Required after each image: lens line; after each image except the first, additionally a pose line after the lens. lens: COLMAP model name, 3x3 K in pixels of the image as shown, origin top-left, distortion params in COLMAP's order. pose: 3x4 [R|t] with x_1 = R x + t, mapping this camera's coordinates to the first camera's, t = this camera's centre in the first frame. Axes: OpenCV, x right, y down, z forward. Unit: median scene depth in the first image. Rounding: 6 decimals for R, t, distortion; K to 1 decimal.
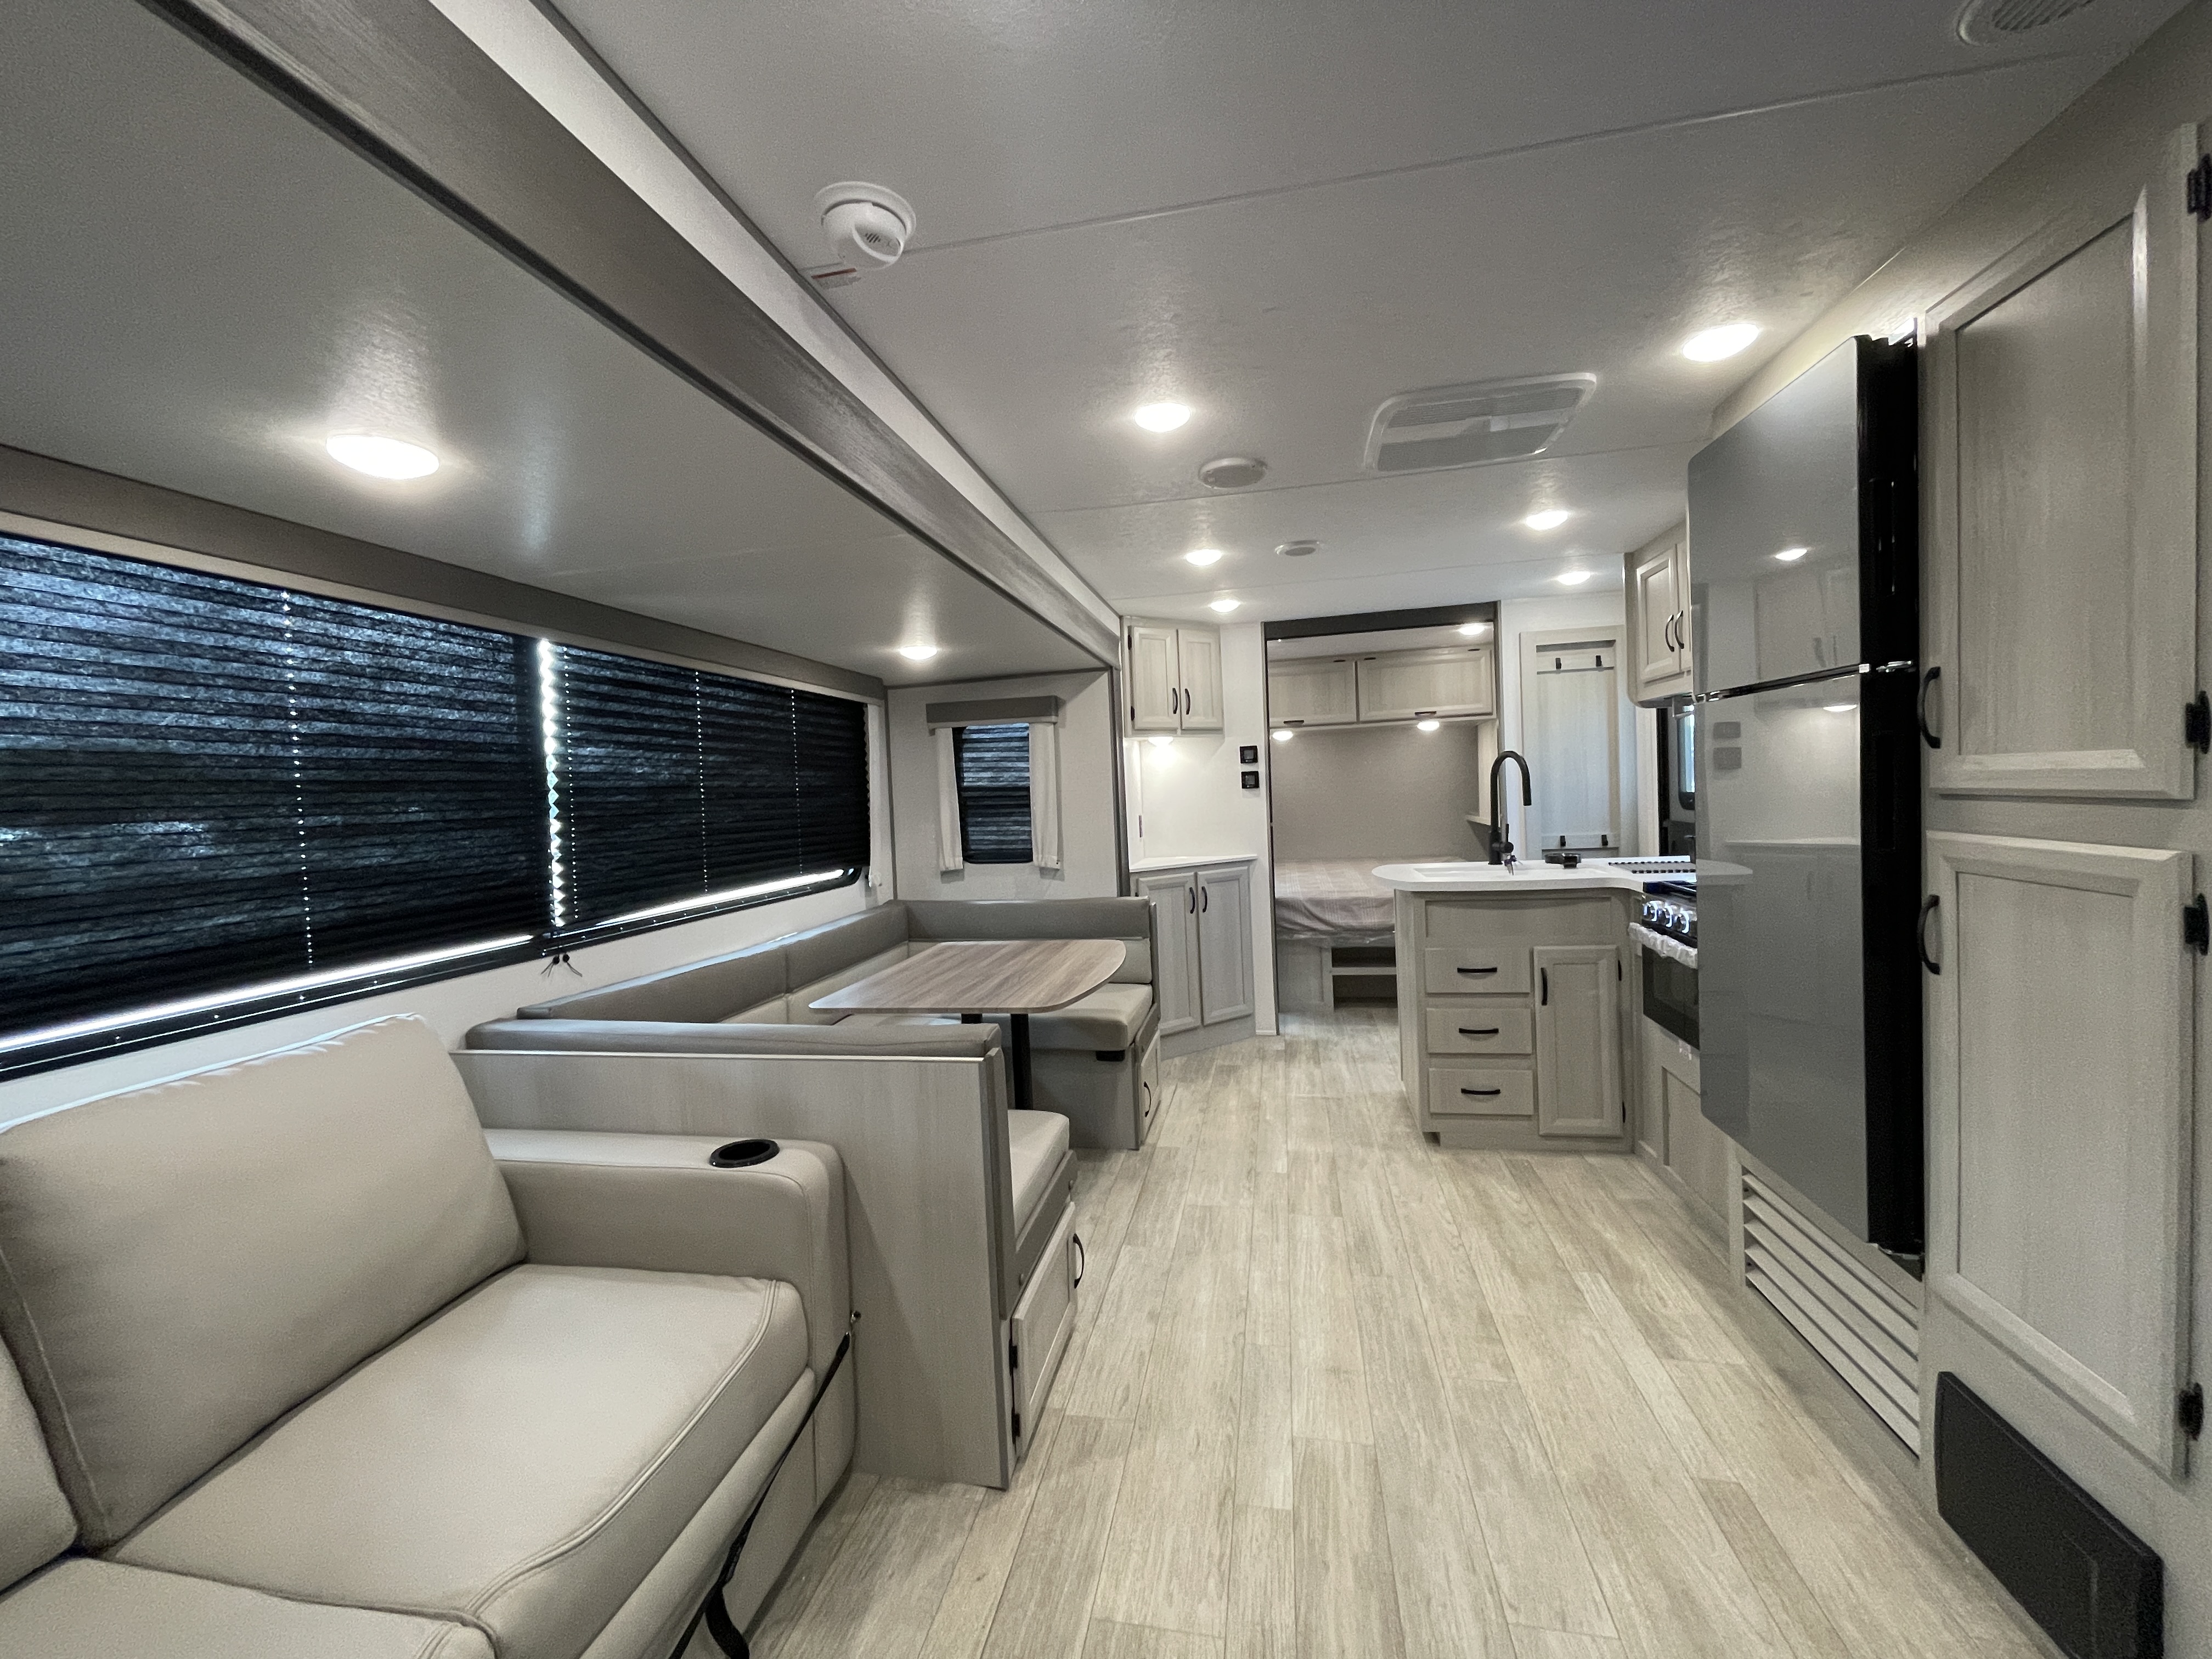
lens RADIAL K [[894.7, 0, 1099.2], [0, 894.7, 825.7], [0, 0, 1]] dist [-0.001355, -0.000301]
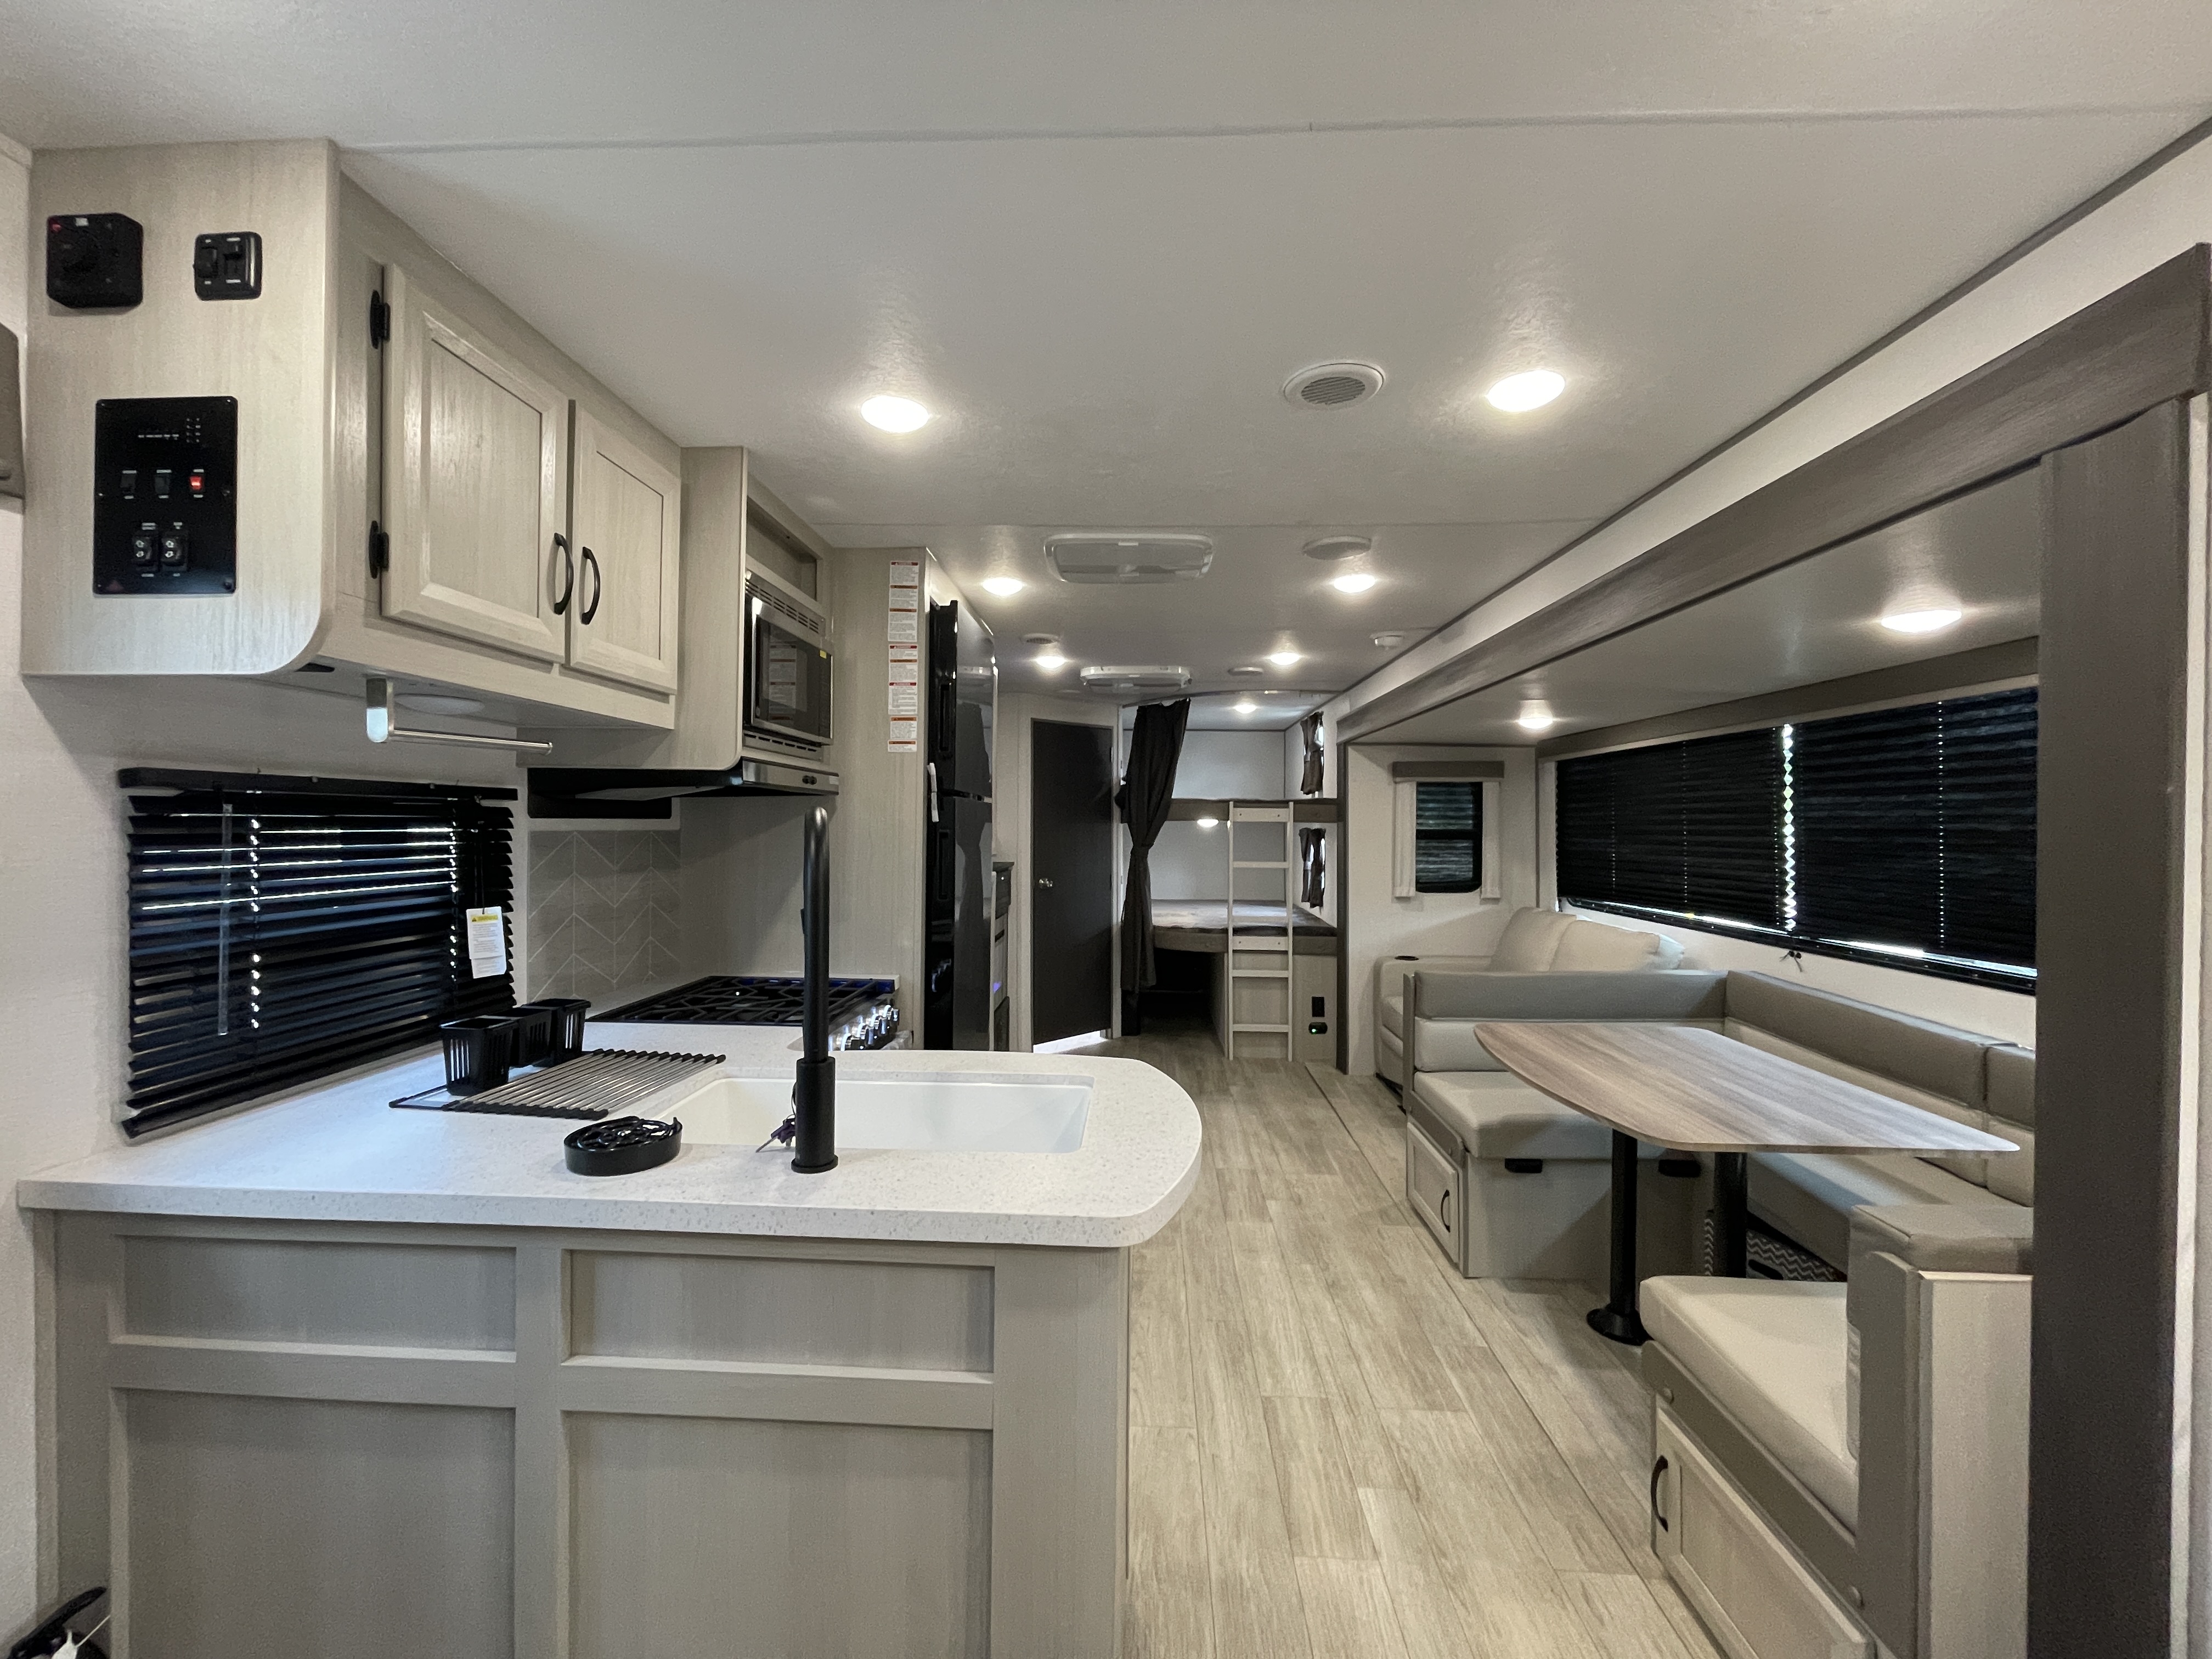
lens RADIAL K [[894.7, 0, 1096.8], [0, 894.7, 826.4], [0, 0, 1]] dist [-0.001355, -0.000301]
pose [[-0.988954, 0.038535, -0.143126, 0.490105], [0.032197, 0.998407, 0.046345, -0.109764], [0.144684, 0.041225, -0.988619, 1.675049]]
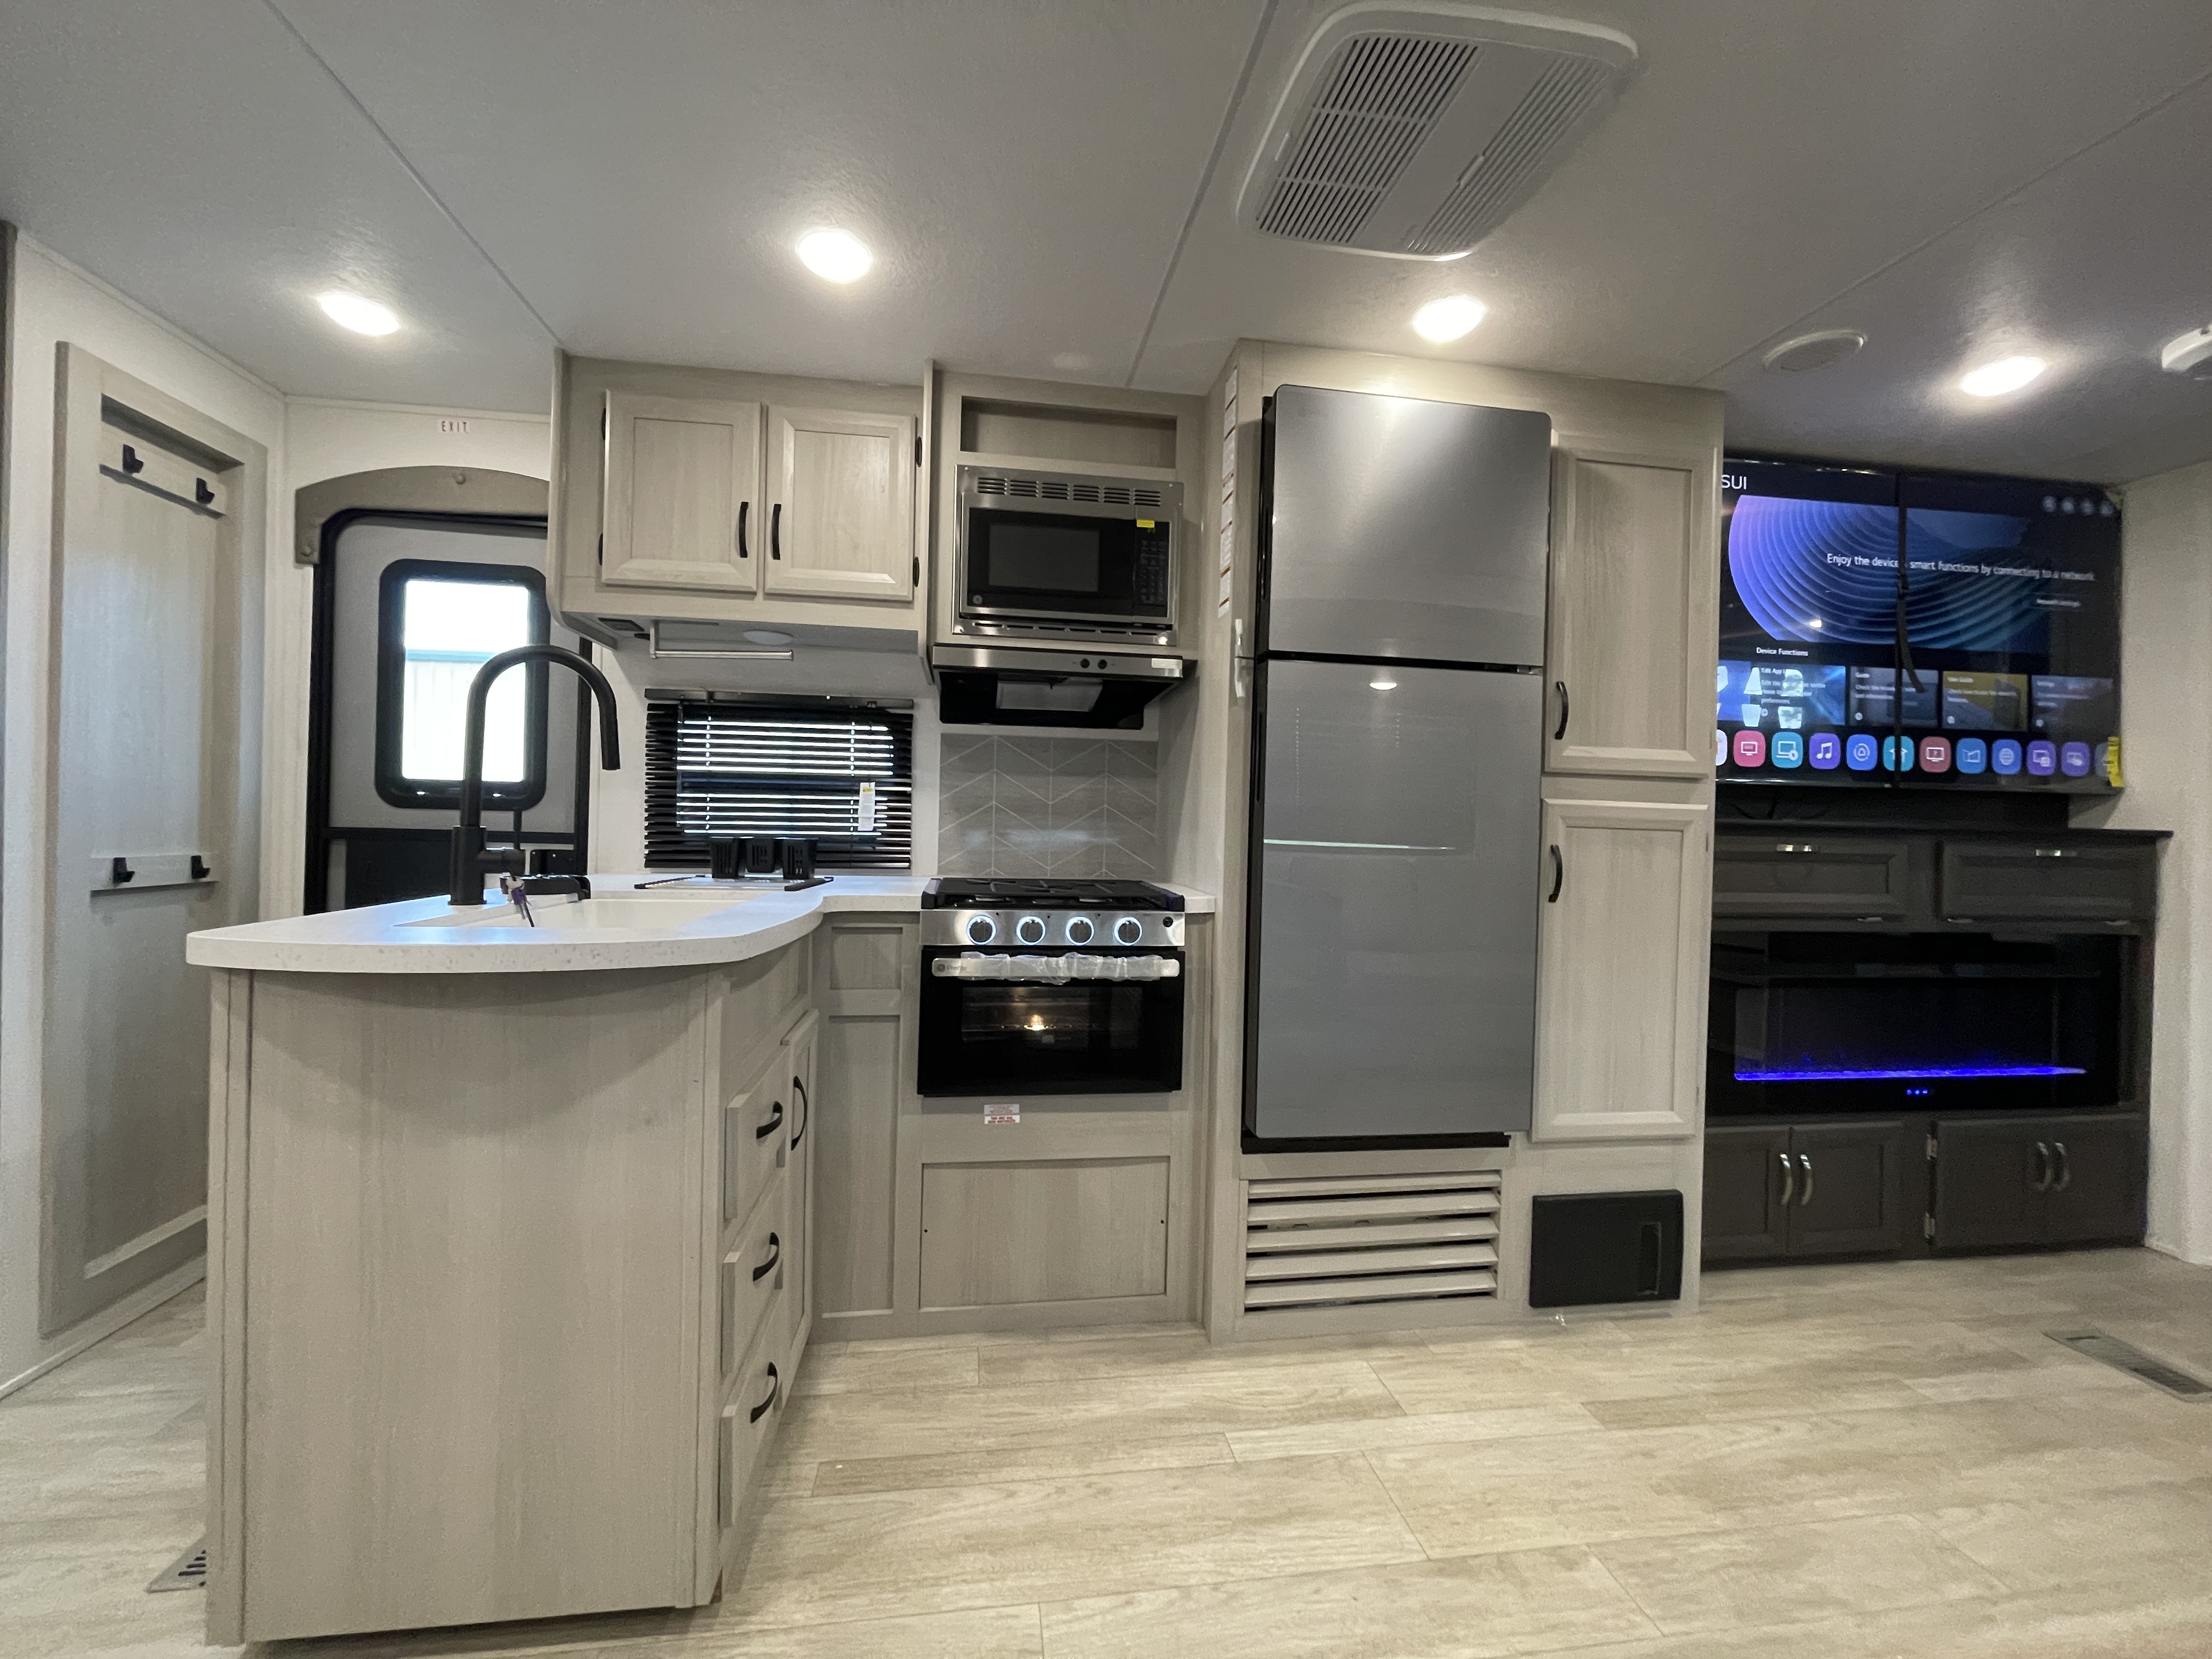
lens RADIAL K [[894.7, 0, 1096.0], [0, 894.7, 826.0], [0, 0, 1]] dist [-0.001355, -0.000301]
pose [[-0.336000, 0.038646, 0.941069, -0.068982], [0.029805, 0.999094, -0.030388, 0.035686], [-0.941390, 0.017838, -0.336847, 1.094281]]
